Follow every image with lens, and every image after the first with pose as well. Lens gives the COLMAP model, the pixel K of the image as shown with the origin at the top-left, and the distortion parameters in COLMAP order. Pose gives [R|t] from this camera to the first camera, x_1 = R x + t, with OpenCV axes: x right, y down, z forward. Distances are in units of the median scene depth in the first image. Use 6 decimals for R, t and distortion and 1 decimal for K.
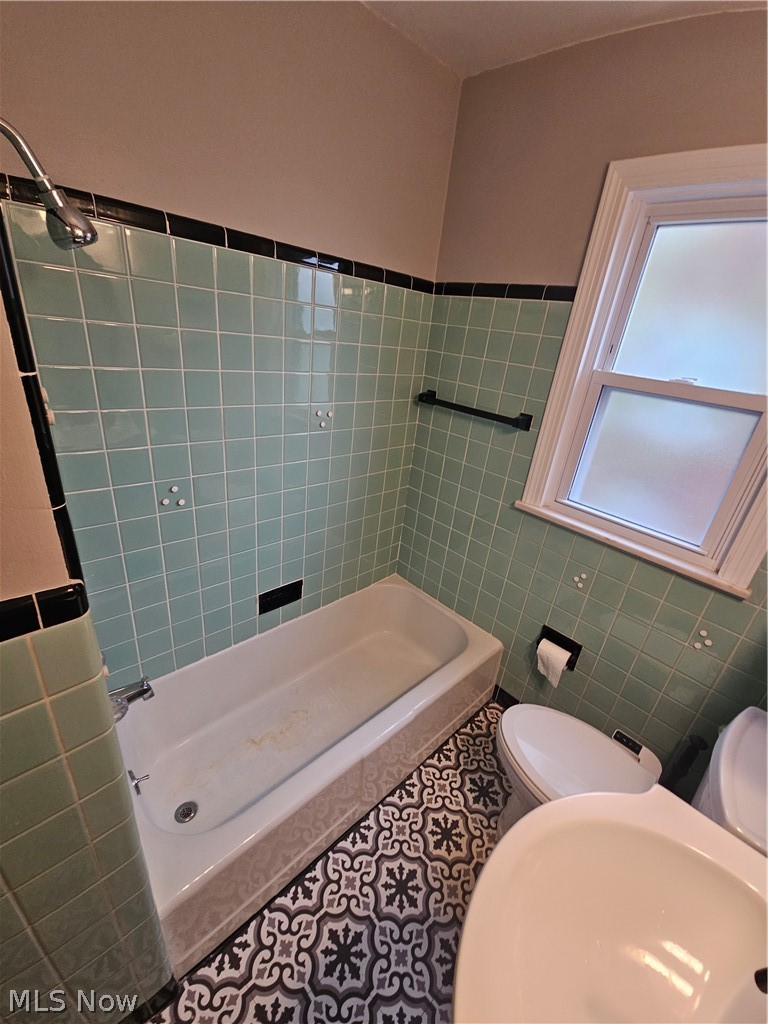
lens RADIAL K [[422.7, 0, 386.8], [0, 422.7, 515.4], [0, 0, 1]] dist [0.000237, -0.000060]
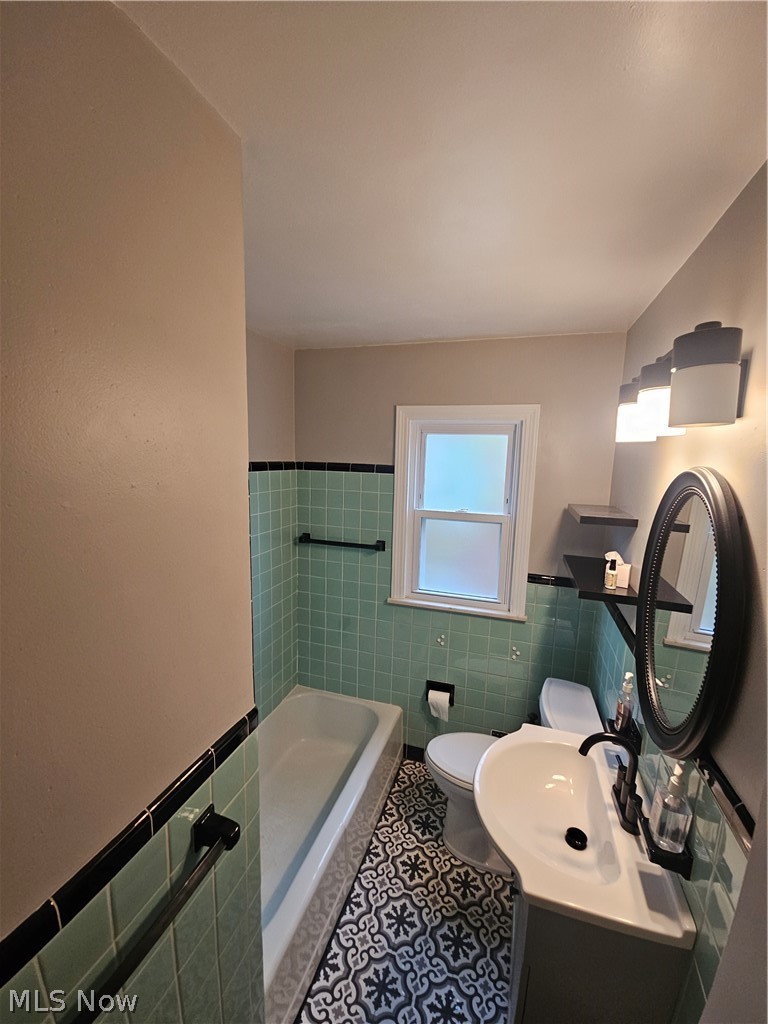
lens RADIAL K [[422.7, 0, 386.8], [0, 422.7, 515.4], [0, 0, 1]] dist [0.000237, -0.000060]
pose [[0.880146, -0.158998, 0.447283, -0.300701], [0.261616, 0.948699, -0.177559, -0.048788], [-0.396105, 0.273294, 0.876590, -0.345128]]
